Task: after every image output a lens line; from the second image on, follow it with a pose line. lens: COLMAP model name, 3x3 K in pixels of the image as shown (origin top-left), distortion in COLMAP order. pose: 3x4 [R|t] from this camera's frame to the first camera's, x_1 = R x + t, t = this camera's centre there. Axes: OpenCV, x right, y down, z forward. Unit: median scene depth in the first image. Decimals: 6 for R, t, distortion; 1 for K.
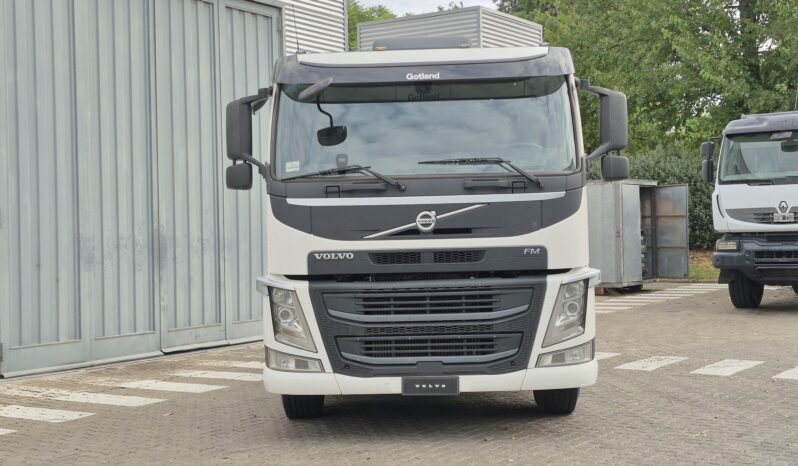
lens RADIAL K [[1102.1, 0, 402.6], [0, 1102.1, 236.2], [0, 0, 1]] dist [0.131414, -0.058650]
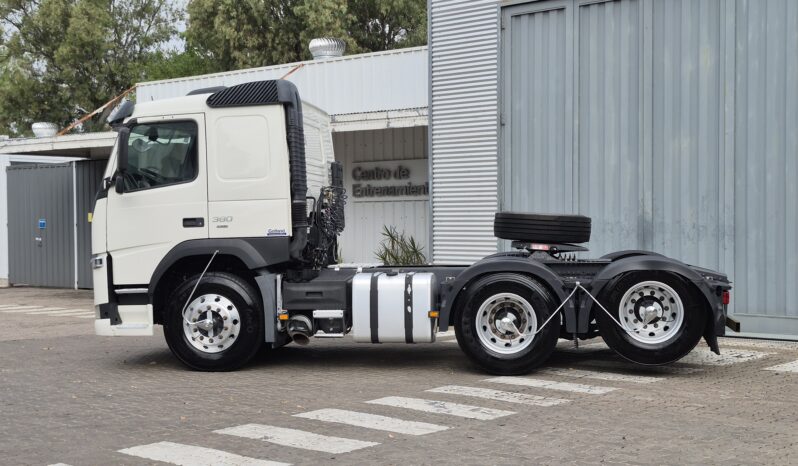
lens RADIAL K [[1102.1, 0, 402.6], [0, 1102.1, 236.2], [0, 0, 1]] dist [0.131414, -0.058650]
pose [[-0.135364, 0.035498, -0.990160, 1.590826], [0.006352, 0.999369, 0.034959, -0.046484], [0.990776, -0.001558, -0.135504, 1.617151]]
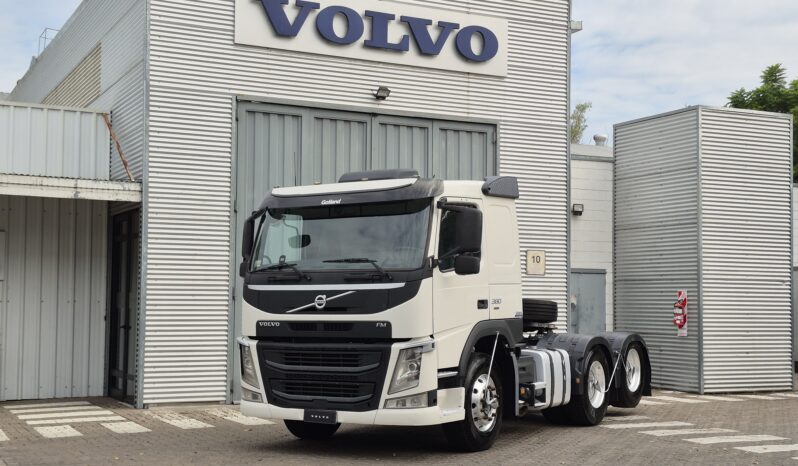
lens RADIAL K [[1102.1, 0, 402.6], [0, 1102.1, 236.2], [0, 0, 1]] dist [0.131414, -0.058650]
pose [[0.861792, -0.008553, -0.507190, 0.850026], [-0.023260, 0.998140, -0.056354, -0.020545], [0.506729, 0.060363, 0.859990, -0.201179]]
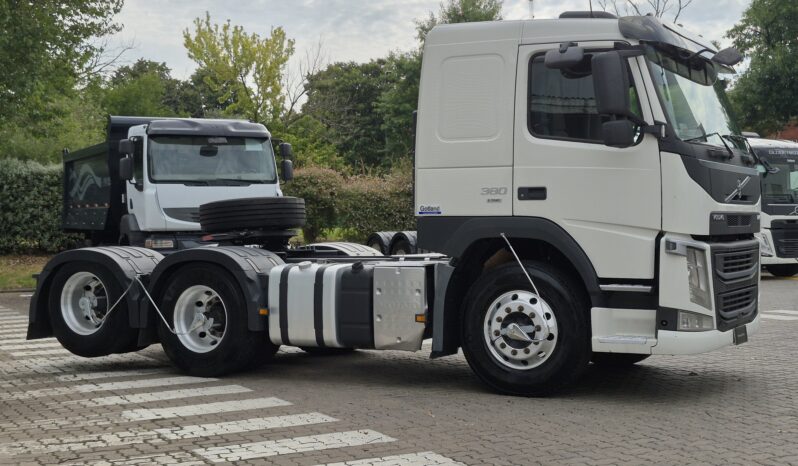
lens RADIAL K [[1102.1, 0, 402.6], [0, 1102.1, 236.2], [0, 0, 1]] dist [0.131414, -0.058650]
pose [[0.475014, 0.010669, 0.879914, -1.134620], [0.011557, 0.999765, -0.018361, 0.052019], [-0.879902, 0.018891, 0.474779, 0.760242]]
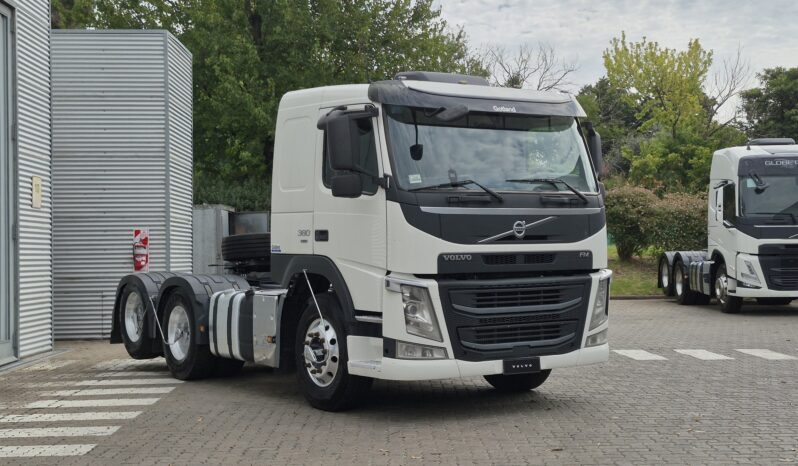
lens RADIAL K [[1102.1, 0, 402.6], [0, 1102.1, 236.2], [0, 0, 1]] dist [0.131414, -0.058650]
pose [[0.825410, 0.017040, 0.564276, -0.762188], [-0.000140, 0.999550, -0.029980, 0.030287], [-0.564534, 0.024667, 0.825041, 0.075299]]
